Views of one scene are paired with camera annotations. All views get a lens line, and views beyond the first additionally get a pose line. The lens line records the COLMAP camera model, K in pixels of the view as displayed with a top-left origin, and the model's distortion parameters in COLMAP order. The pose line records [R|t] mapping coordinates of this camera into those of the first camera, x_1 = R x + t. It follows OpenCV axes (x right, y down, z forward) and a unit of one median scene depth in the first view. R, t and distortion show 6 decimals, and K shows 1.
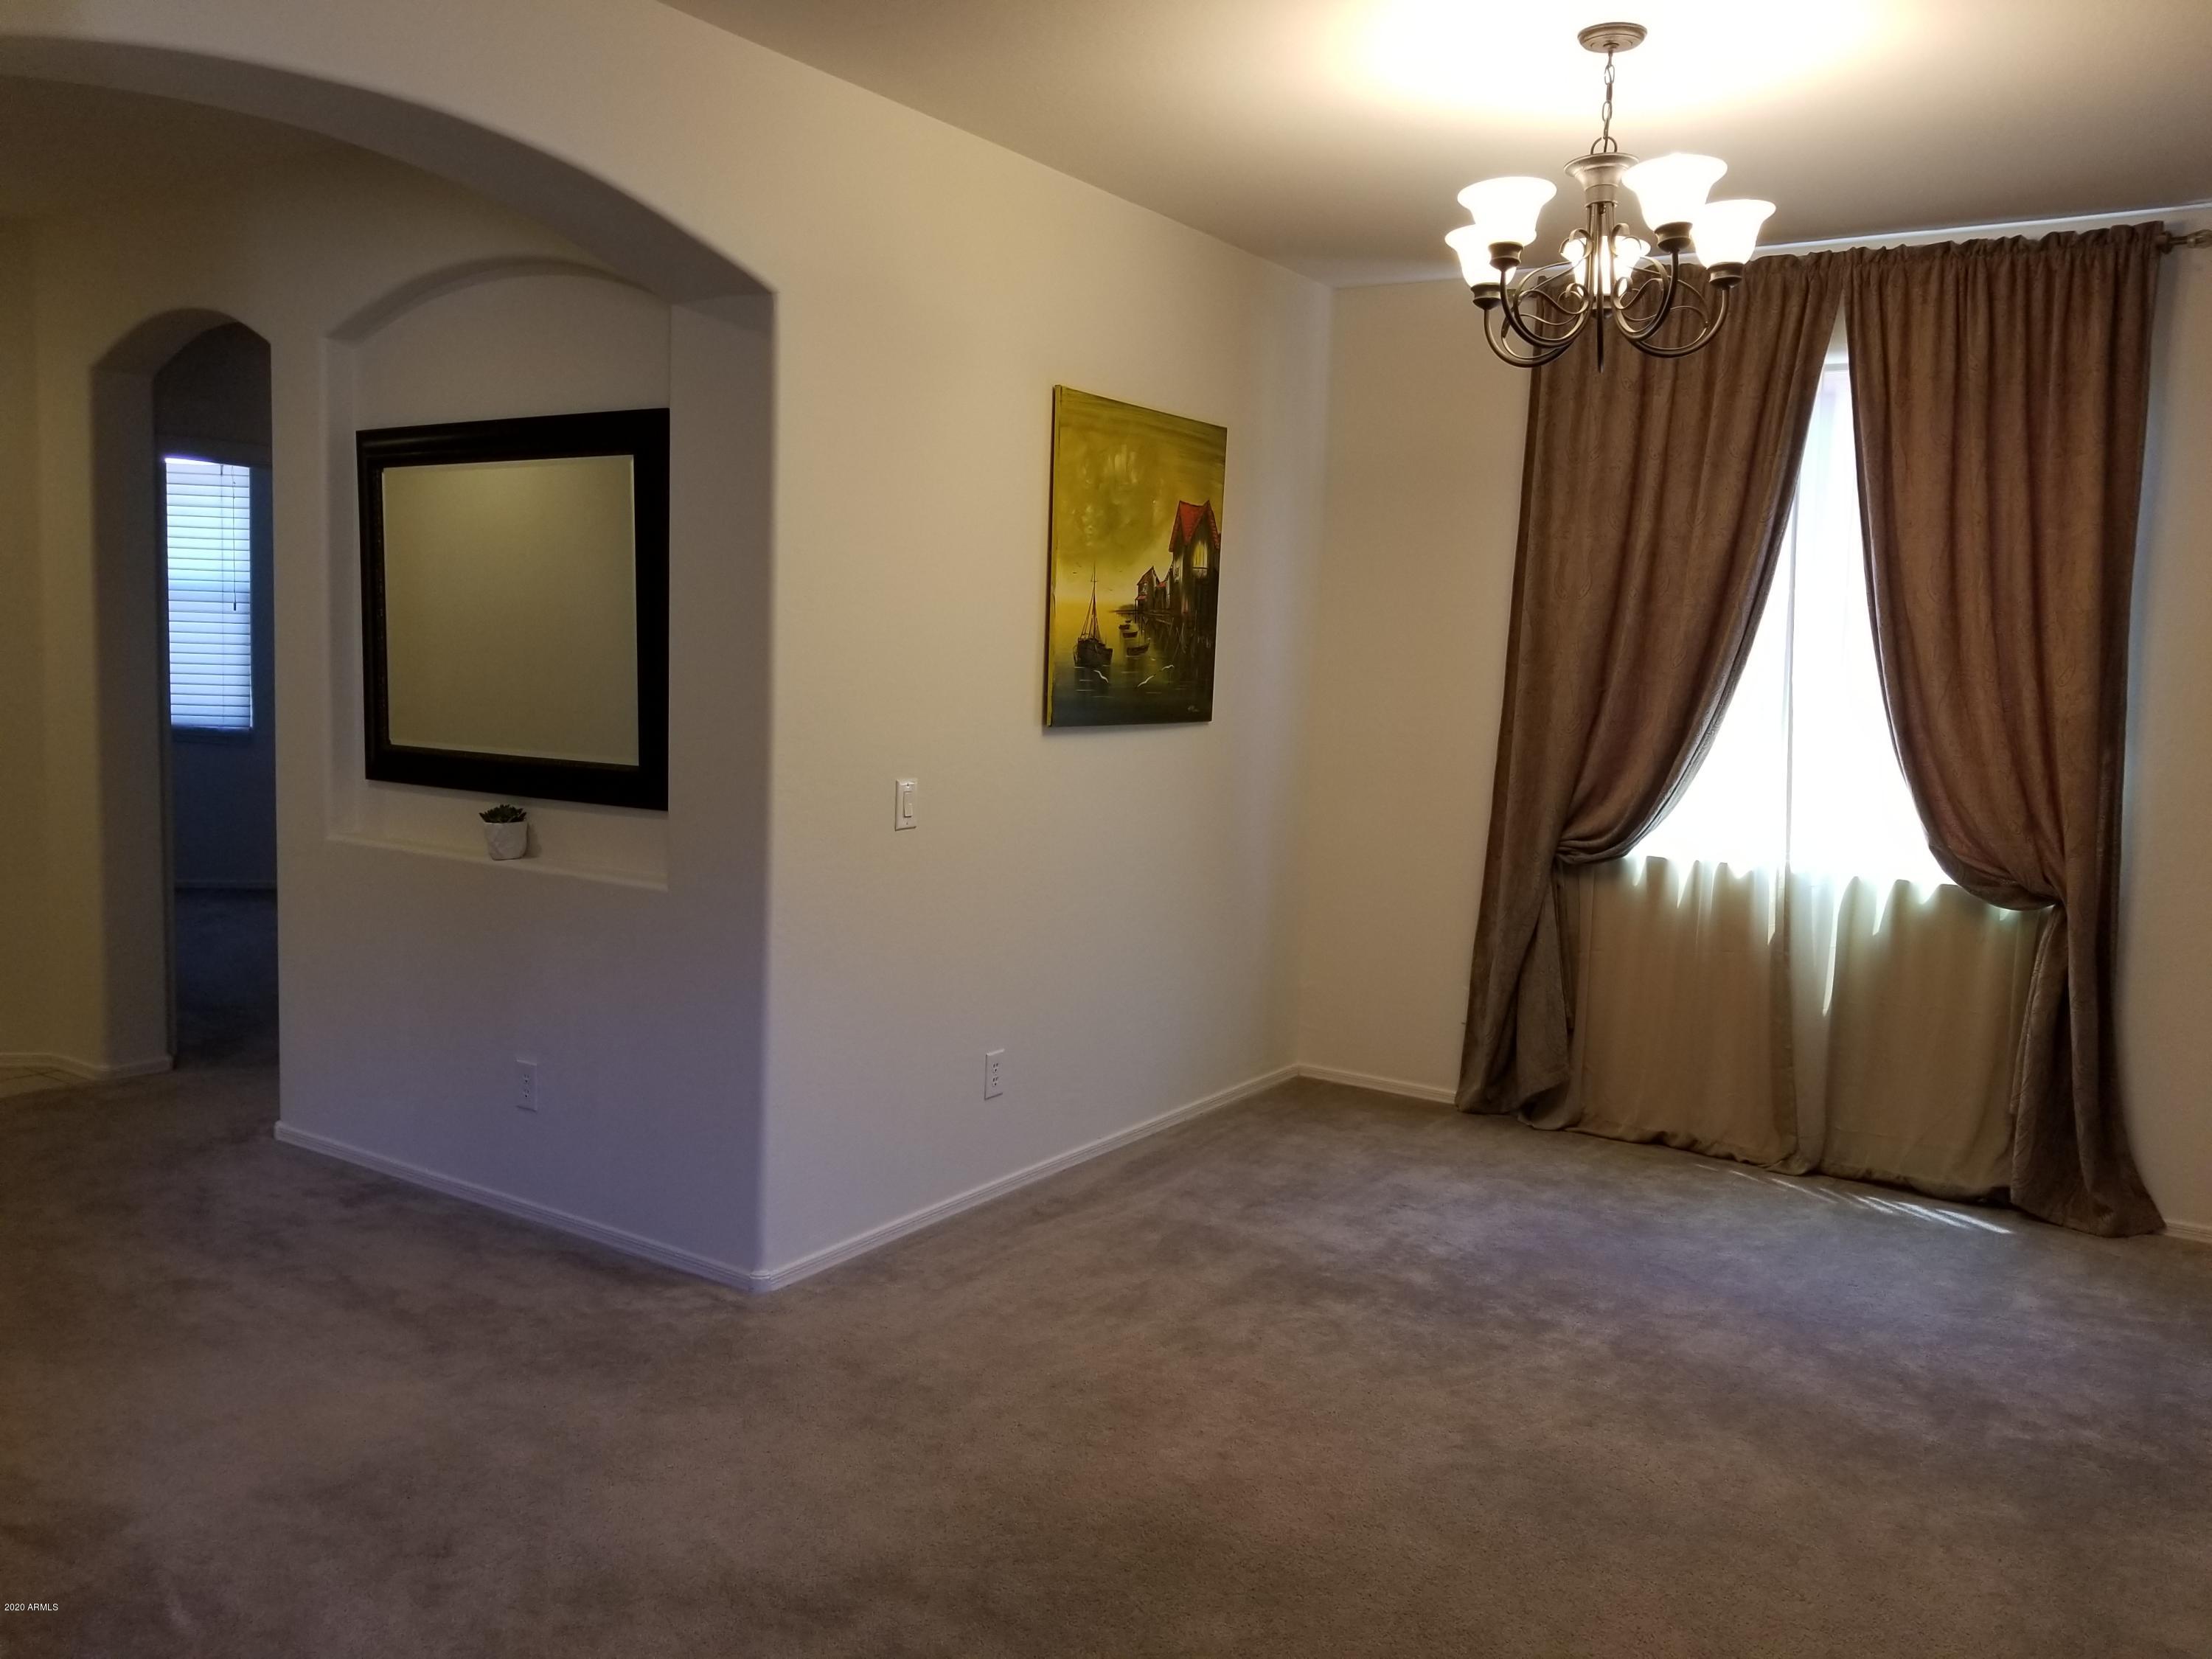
lens RADIAL K [[1742.2, 0, 1113.0], [0, 1742.2, 819.9], [0, 0, 1]] dist [0.029926, -0.041643]
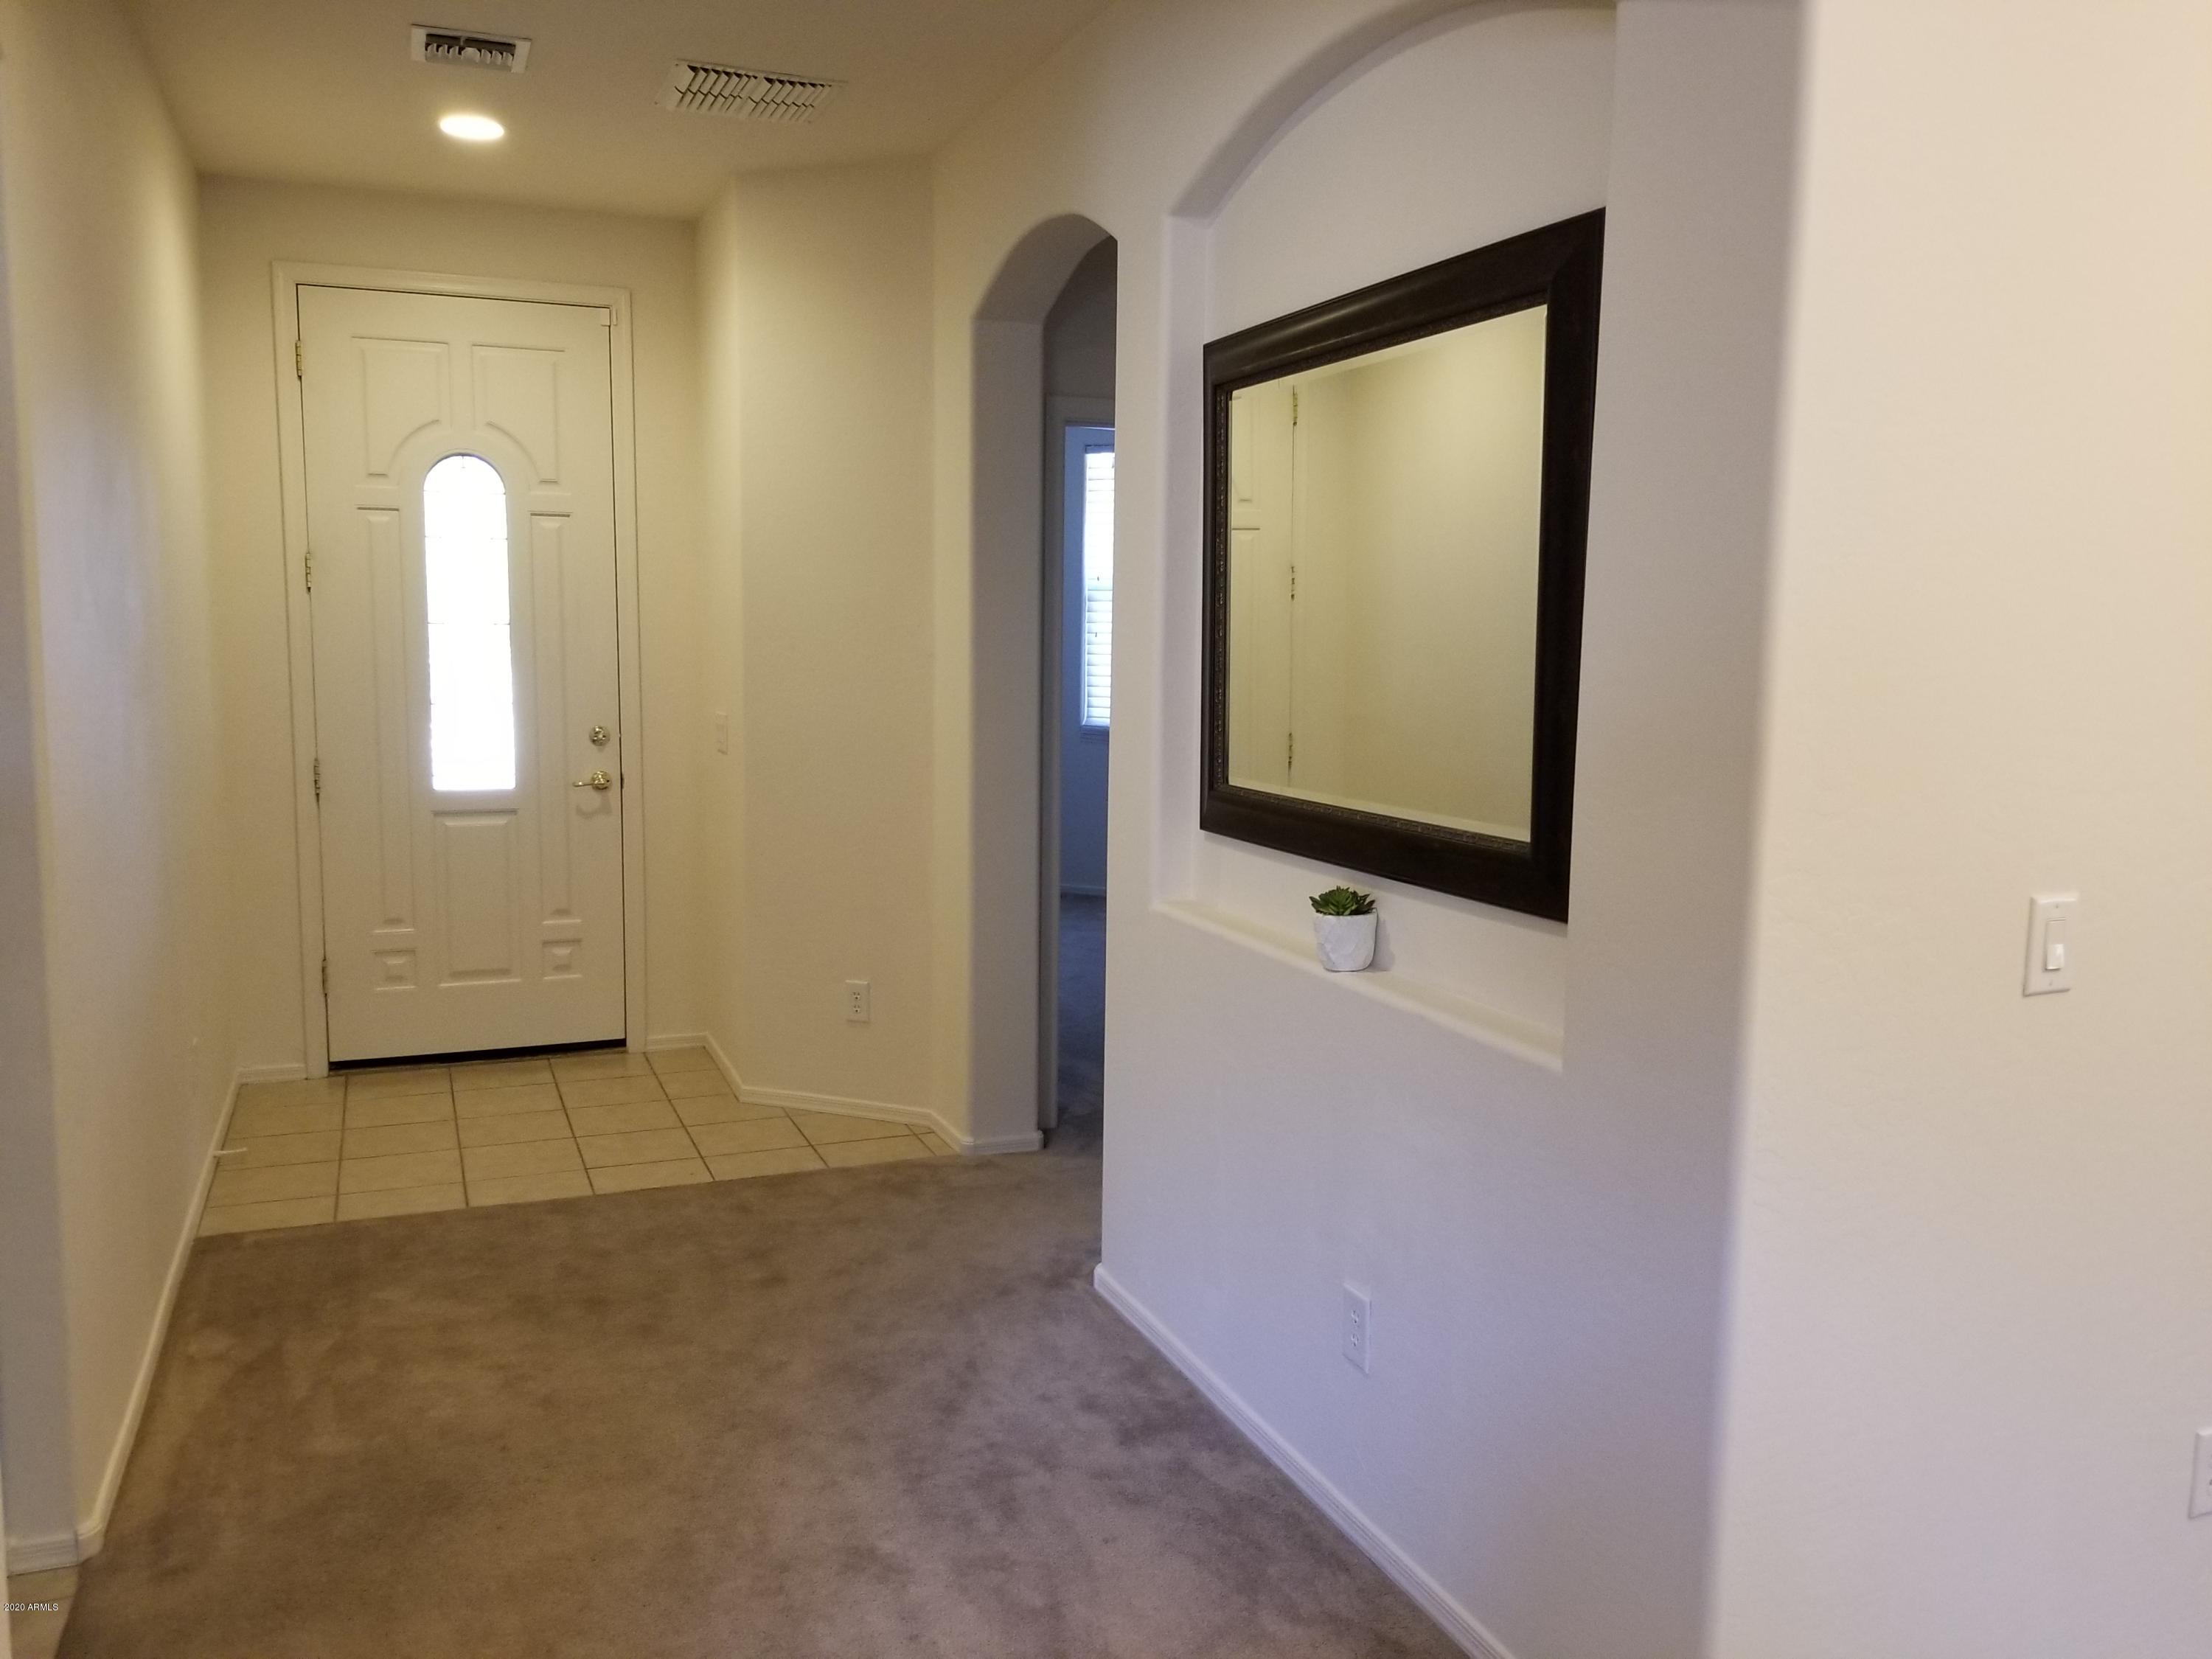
lens RADIAL K [[1742.2, 0, 1123.3], [0, 1742.2, 819.3], [0, 0, 1]] dist [0.029926, -0.041643]
pose [[0.832560, 0.042884, -0.552272, -0.061231], [-0.042046, 0.999015, 0.014189, -0.038951], [0.552337, 0.011407, 0.833543, 0.415621]]
